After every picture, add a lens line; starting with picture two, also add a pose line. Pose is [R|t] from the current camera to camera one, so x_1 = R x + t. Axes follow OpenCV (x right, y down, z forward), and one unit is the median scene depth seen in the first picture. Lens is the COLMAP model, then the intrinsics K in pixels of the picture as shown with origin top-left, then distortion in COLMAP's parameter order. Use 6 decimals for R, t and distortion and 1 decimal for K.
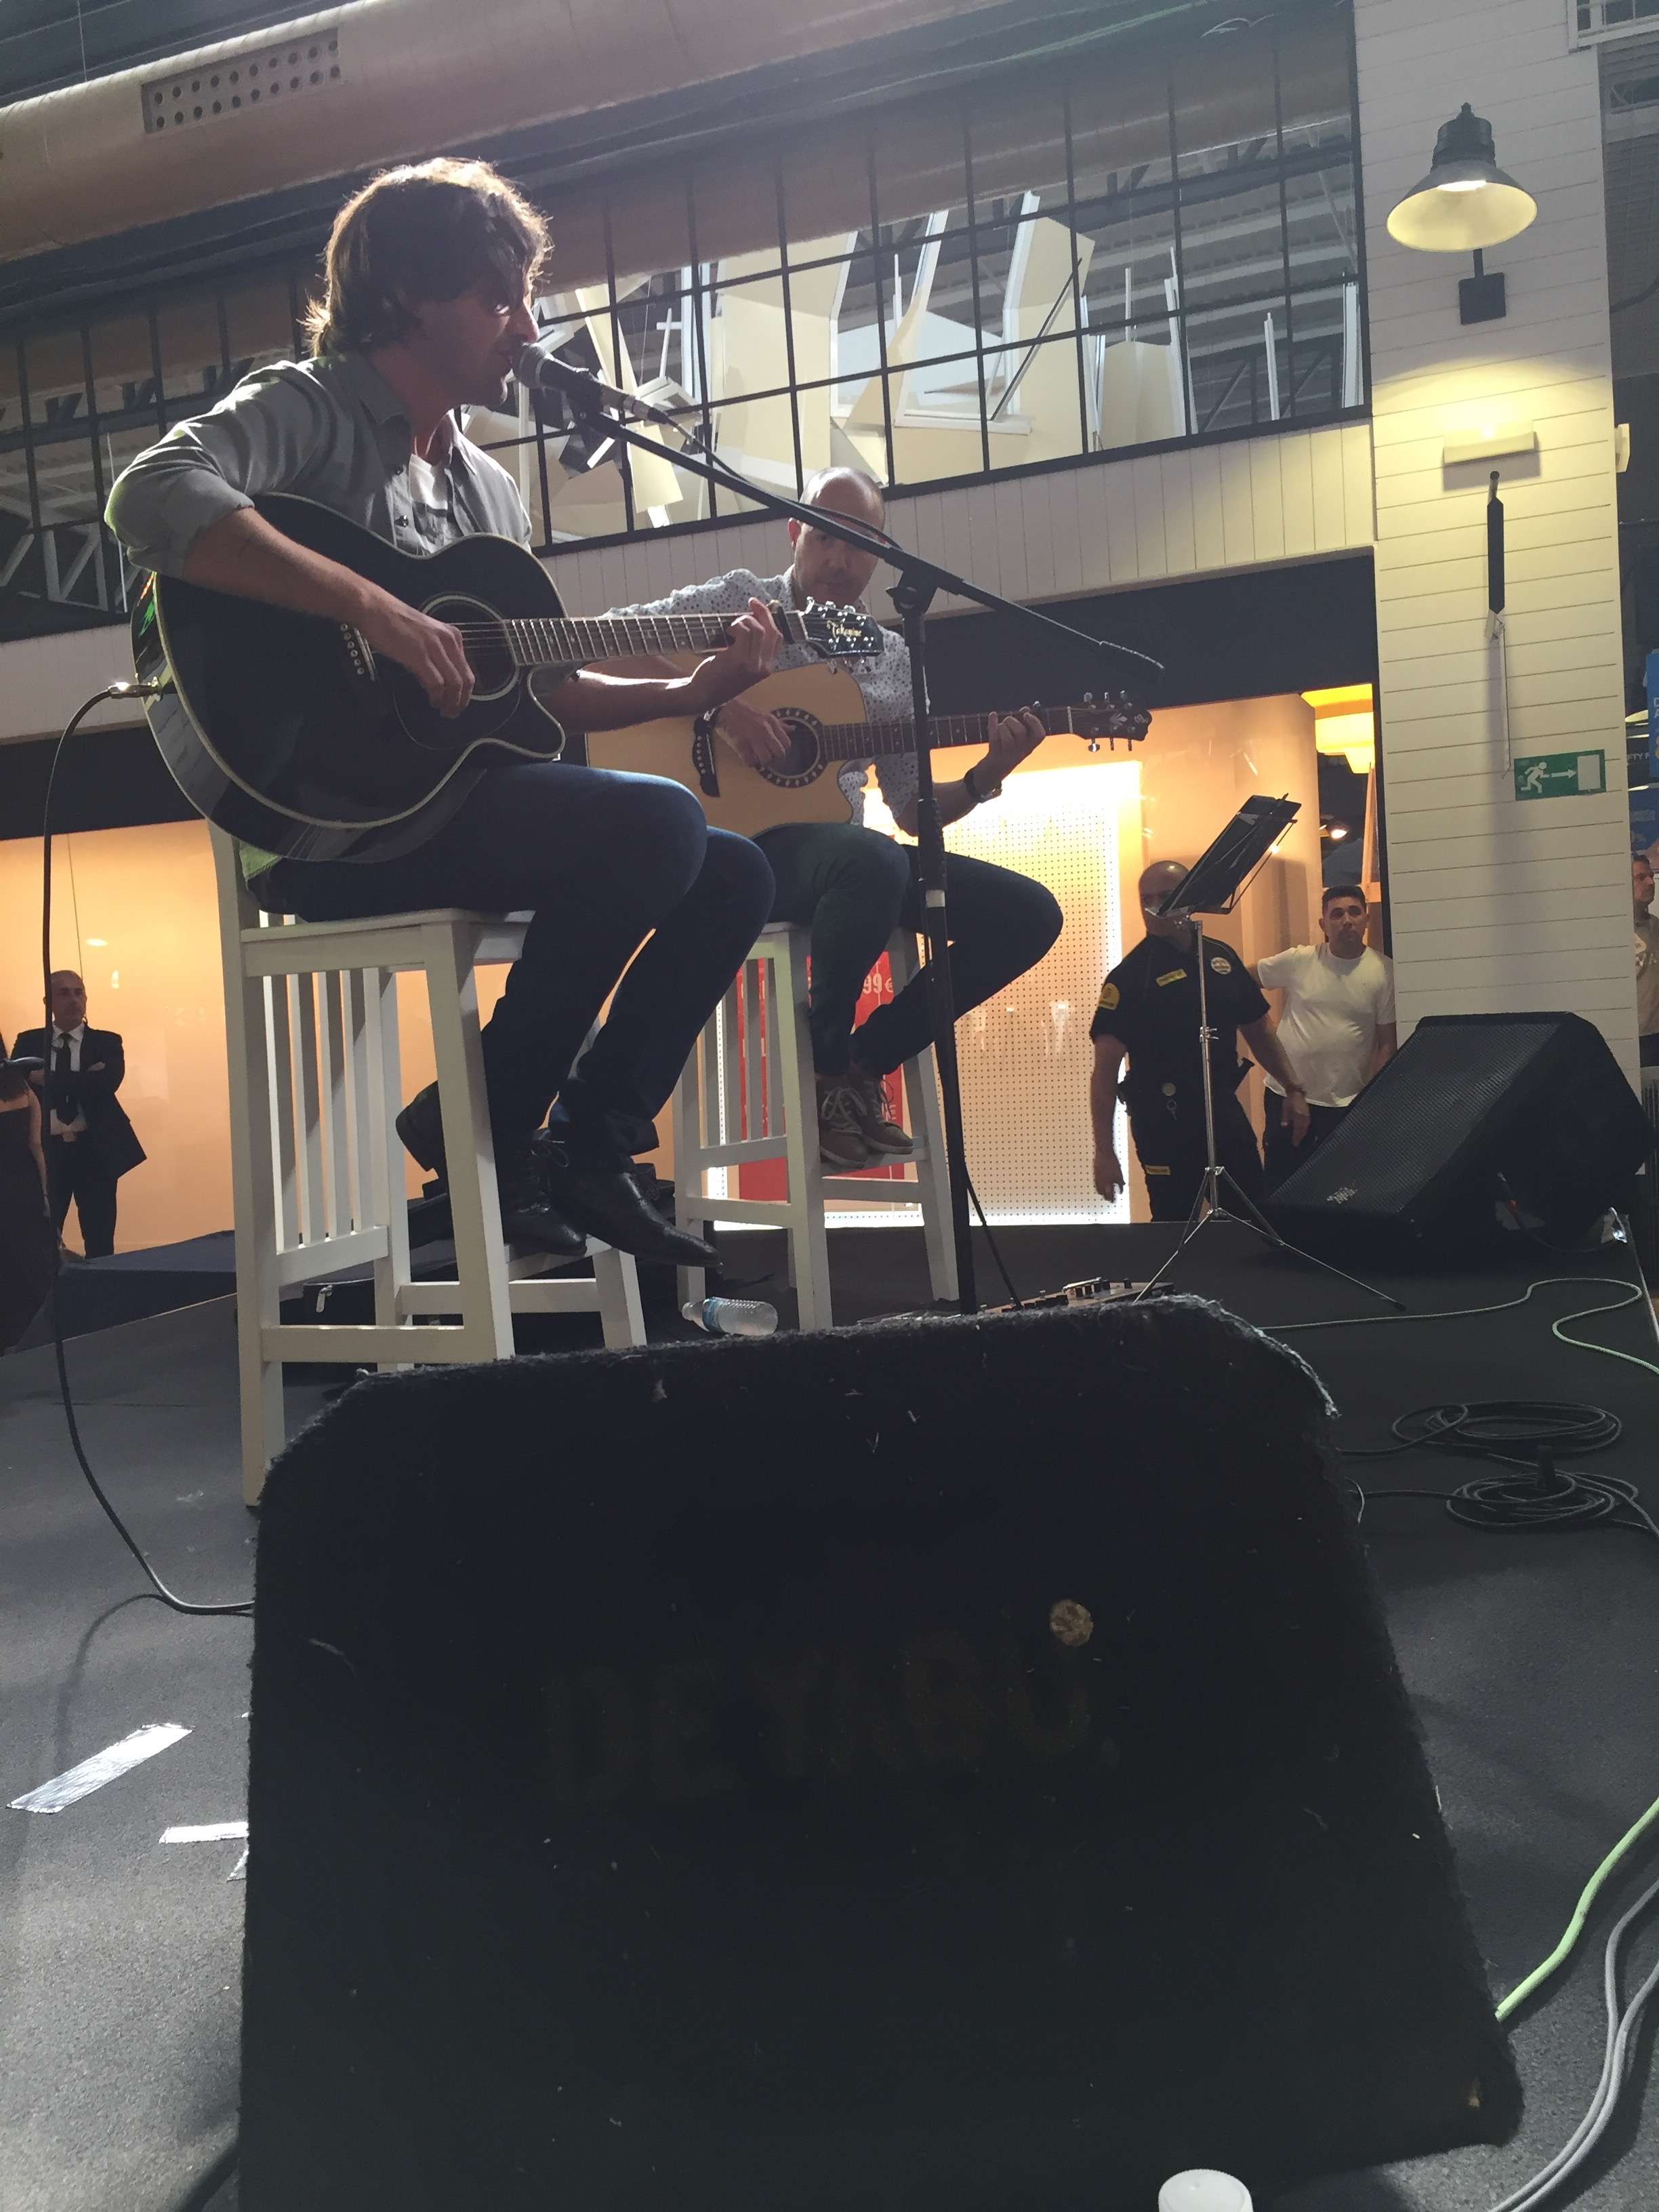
lens RADIAL K [[1891.1, 0, 826.7], [0, 1891.1, 1112.9], [0, 0, 1]] dist [0.088979, -0.122006]
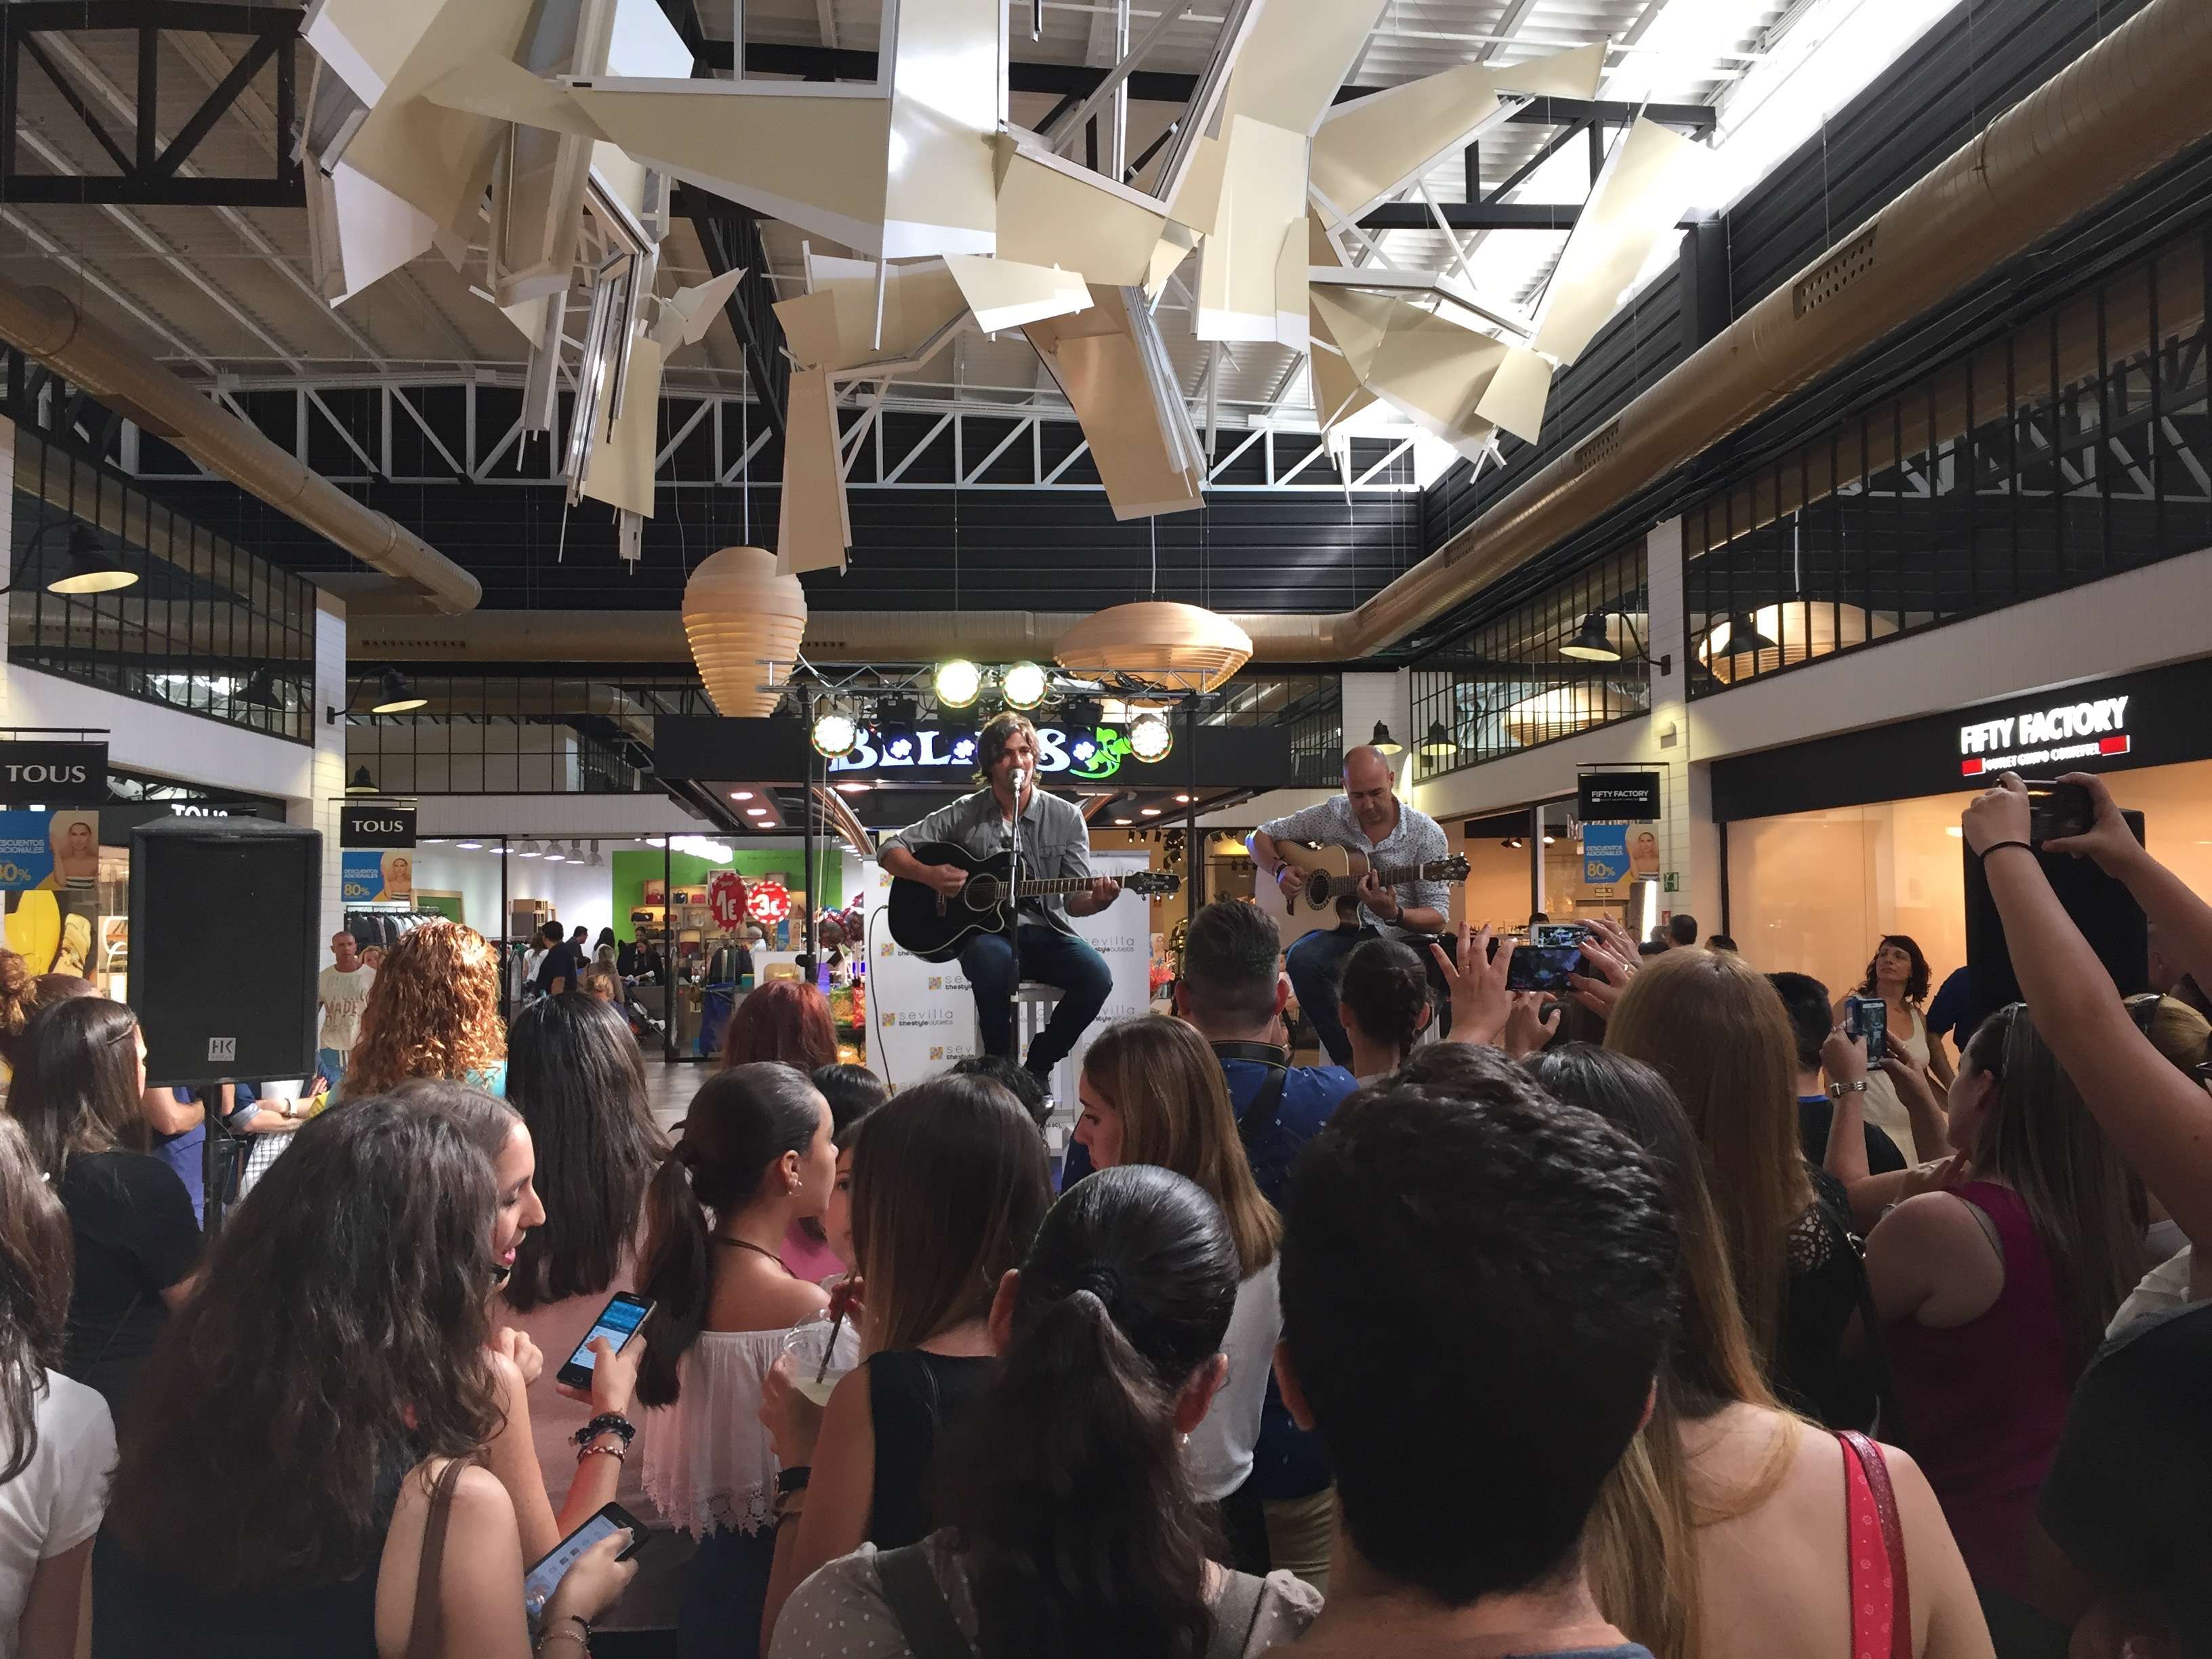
lens RADIAL K [[1891.1, 0, 1111.0], [0, 1891.1, 834.8], [0, 0, 1]] dist [0.088979, -0.122006]
pose [[0.448764, 0.018519, -0.893458, 0.794789], [-0.076276, 0.996931, -0.017648, -0.100895], [0.890389, 0.076069, 0.448799, -0.022816]]
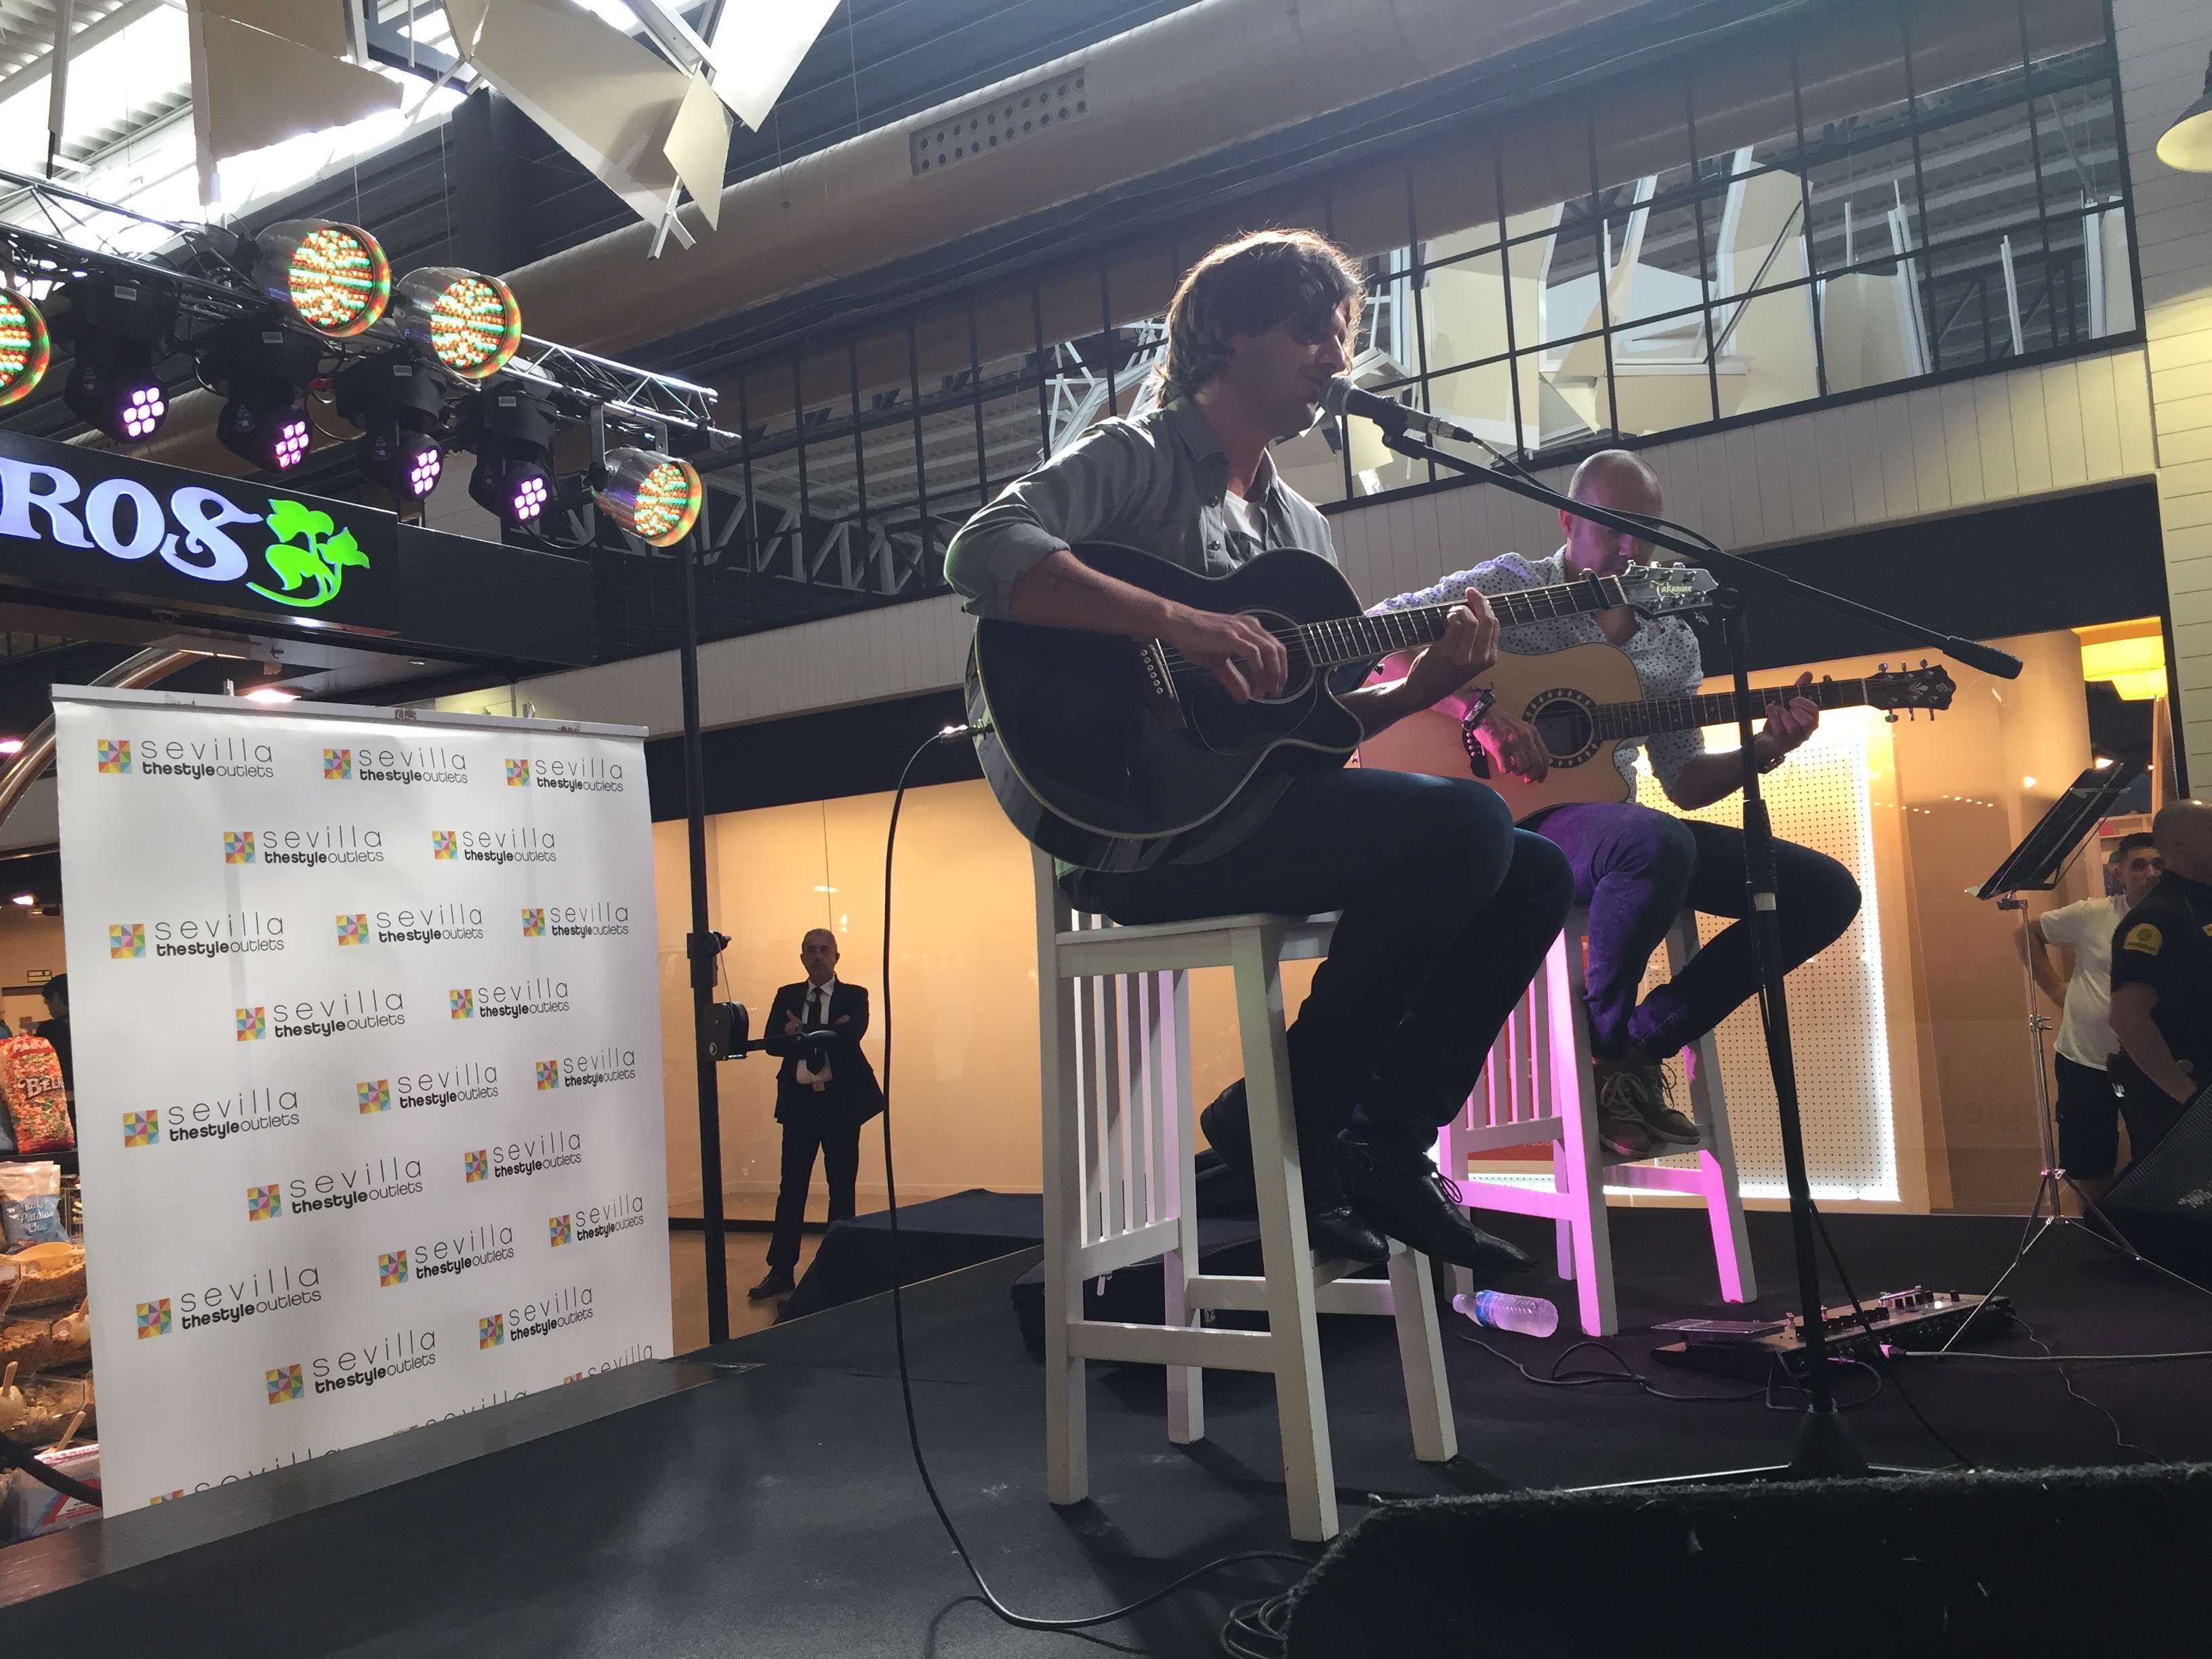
lens RADIAL K [[1891.1, 0, 1107.7], [0, 1891.1, 843.1], [0, 0, 1]] dist [0.088979, -0.122006]
pose [[0.977283, -0.014648, -0.211433, -0.021571], [-0.008375, 0.994160, -0.107587, -0.012332], [0.211774, 0.106914, 0.971453, -0.003624]]
